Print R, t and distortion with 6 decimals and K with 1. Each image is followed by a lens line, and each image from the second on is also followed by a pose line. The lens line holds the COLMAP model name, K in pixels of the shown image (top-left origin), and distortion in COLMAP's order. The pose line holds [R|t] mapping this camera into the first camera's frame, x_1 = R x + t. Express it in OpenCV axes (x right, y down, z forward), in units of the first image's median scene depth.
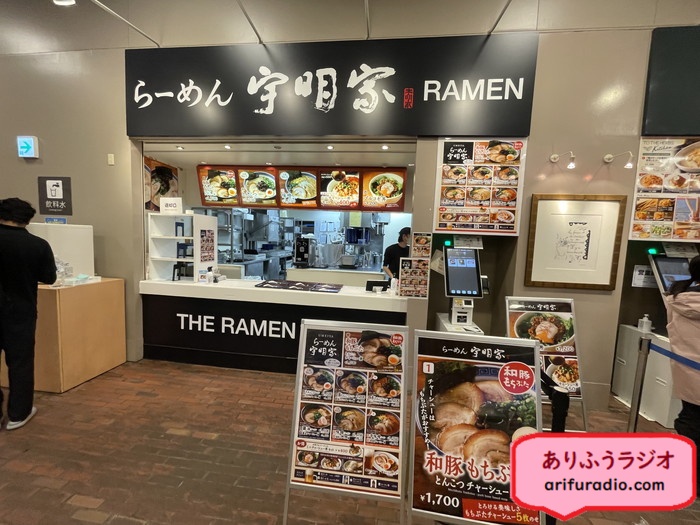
lens RADIAL K [[281.2, 0, 351.2], [0, 281.2, 264.3], [0, 0, 1]] dist [0.001333, 0.000774]
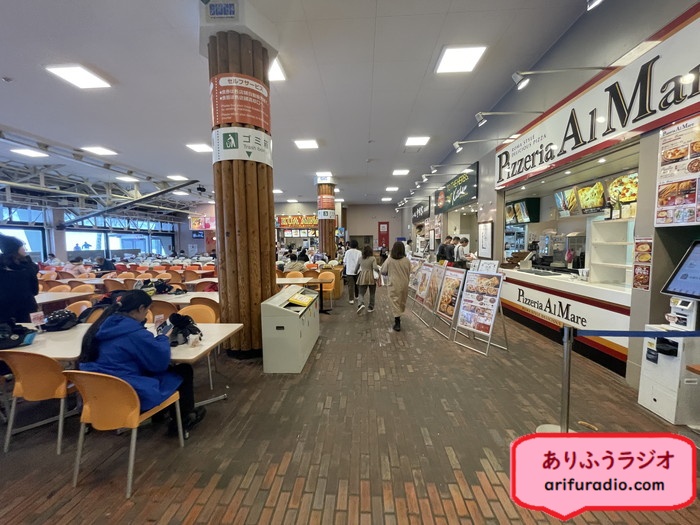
lens RADIAL K [[281.2, 0, 351.0], [0, 281.2, 262.1], [0, 0, 1]] dist [0.001333, 0.000774]
pose [[0.067063, 0.028738, -0.997335, 1.959831], [-0.069395, 0.997299, 0.024071, 0.095708], [0.995333, 0.067595, 0.068876, -0.173418]]
